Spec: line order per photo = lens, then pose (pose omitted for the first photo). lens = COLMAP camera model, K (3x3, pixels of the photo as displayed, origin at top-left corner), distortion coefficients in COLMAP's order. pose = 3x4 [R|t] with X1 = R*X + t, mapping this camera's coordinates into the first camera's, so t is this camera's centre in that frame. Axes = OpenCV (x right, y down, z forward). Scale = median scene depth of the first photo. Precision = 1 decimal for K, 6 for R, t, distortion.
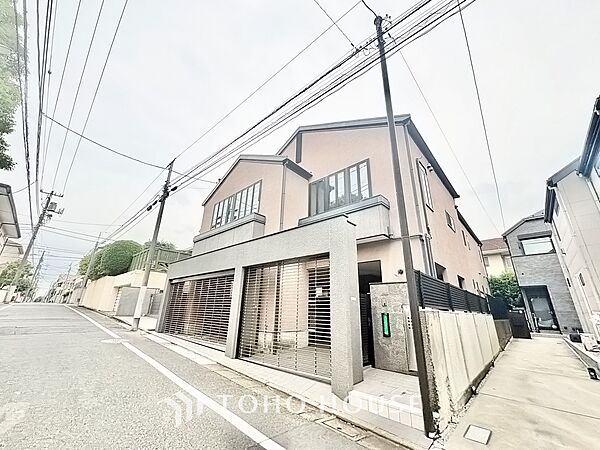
lens RADIAL K [[238.8, 0, 300.0], [0, 238.8, 225.7], [0, 0, 1]] dist [-0.000125, -0.000145]
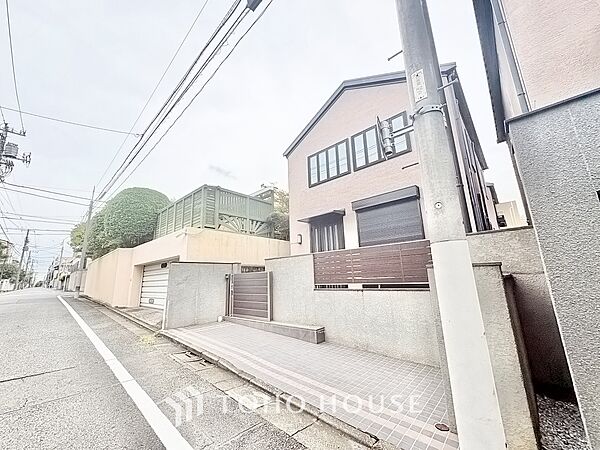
lens RADIAL K [[238.8, 0, 300.0], [0, 238.8, 225.7], [0, 0, 1]] dist [-0.000125, -0.000145]
pose [[0.998148, -0.058734, 0.015859, -0.872525], [0.056271, 0.990392, 0.126326, 0.250109], [-0.023126, -0.125199, 0.991862, 0.977869]]
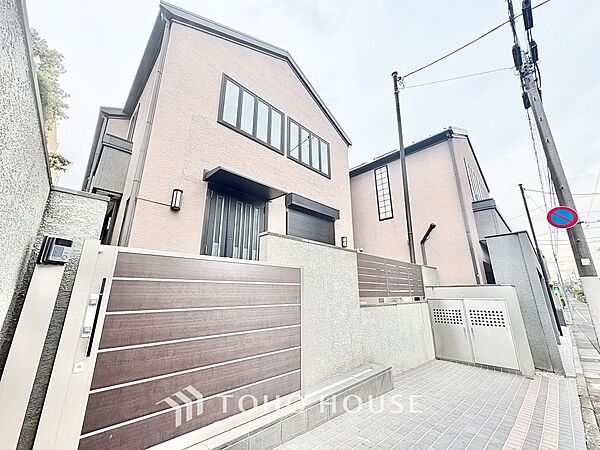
lens RADIAL K [[240.0, 0, 299.5], [0, 240.0, 225.2], [0, 0, 1]] dist [-0.000847, -0.000336]
pose [[0.050780, 0.247704, 0.967504, -1.278333], [-0.334705, 0.916951, -0.217194, 0.498852], [-0.940954, -0.312799, 0.129470, 1.678908]]
